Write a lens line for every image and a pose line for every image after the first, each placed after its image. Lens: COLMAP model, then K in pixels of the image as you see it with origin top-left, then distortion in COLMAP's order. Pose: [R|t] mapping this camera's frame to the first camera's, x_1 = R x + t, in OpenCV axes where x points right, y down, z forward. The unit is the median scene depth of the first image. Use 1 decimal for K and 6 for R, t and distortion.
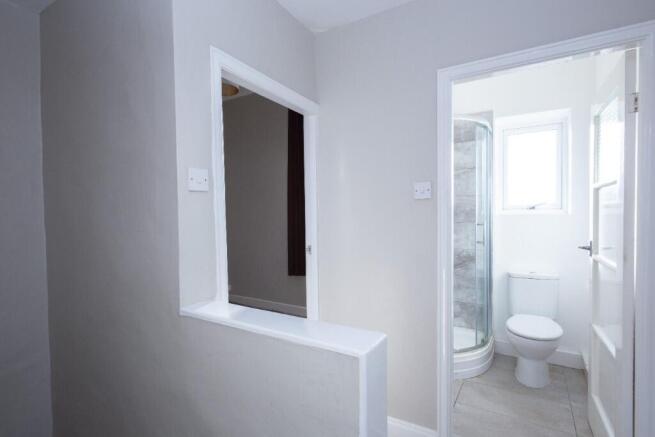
lens RADIAL K [[323.0, 0, 328.9], [0, 323.0, 220.9], [0, 0, 1]] dist [0.012549, 0.000119]
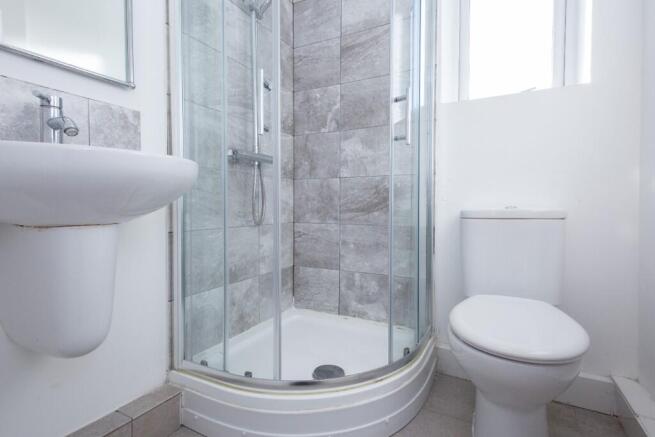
lens RADIAL K [[323.0, 0, 325.2], [0, 323.0, 212.6], [0, 0, 1]] dist [0.012549, 0.000119]
pose [[0.998766, -0.002377, 0.049611, 0.332664], [0.001835, 0.999938, 0.010974, 0.160540], [-0.049634, -0.010870, 0.998708, 0.536174]]
